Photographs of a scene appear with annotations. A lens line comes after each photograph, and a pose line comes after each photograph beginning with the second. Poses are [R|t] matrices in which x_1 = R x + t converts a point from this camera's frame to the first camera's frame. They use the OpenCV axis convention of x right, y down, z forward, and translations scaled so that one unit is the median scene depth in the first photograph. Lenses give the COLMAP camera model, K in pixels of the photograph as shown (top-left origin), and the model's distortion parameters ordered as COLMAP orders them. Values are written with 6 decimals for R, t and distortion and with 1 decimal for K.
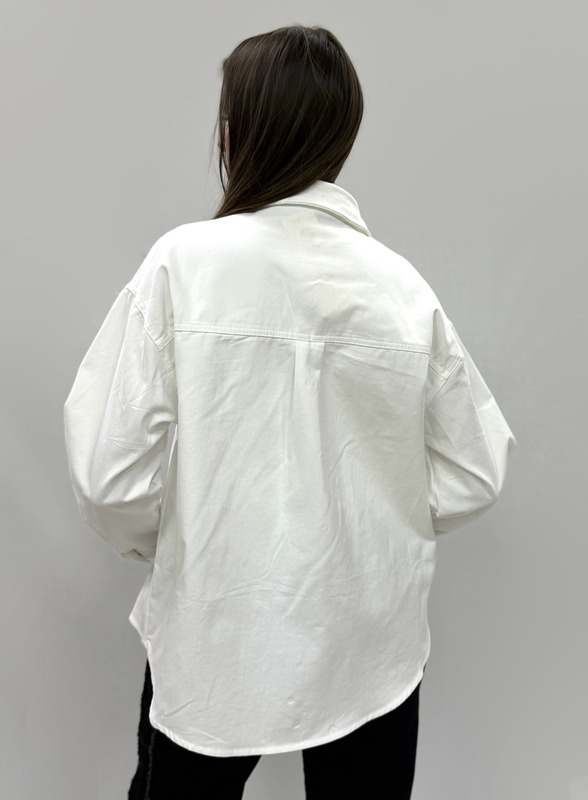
lens RADIAL K [[862.9, 0, 294.0], [0, 862.9, 400.0], [0, 0, 1]] dist [0.021463, -0.008881]
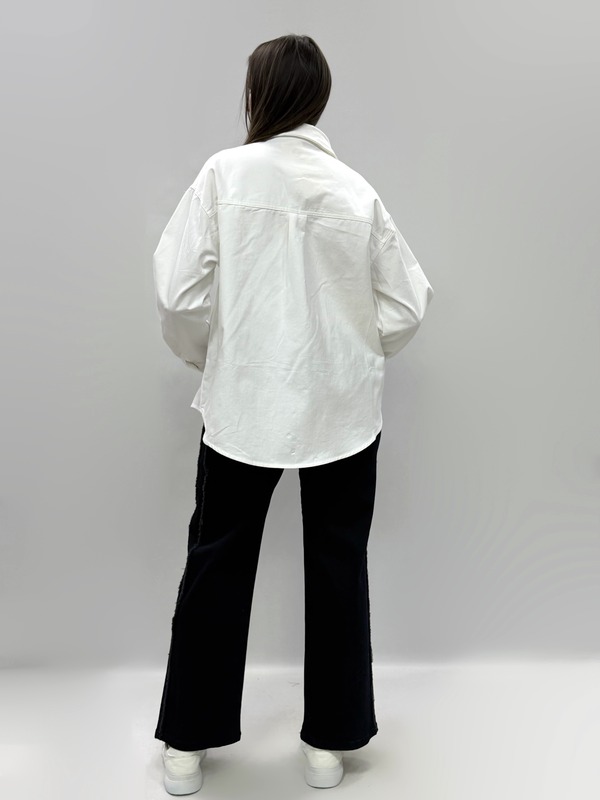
lens RADIAL K [[783.0, 0, 300.0], [0, 783.0, 400.0], [0, 0, 1]] dist [0.005097, 0.007007]
pose [[0.998832, -0.006269, -0.047903, 0.090750], [0.003229, 0.997992, -0.063265, 0.381212], [0.048203, 0.063036, 0.996846, -0.487086]]
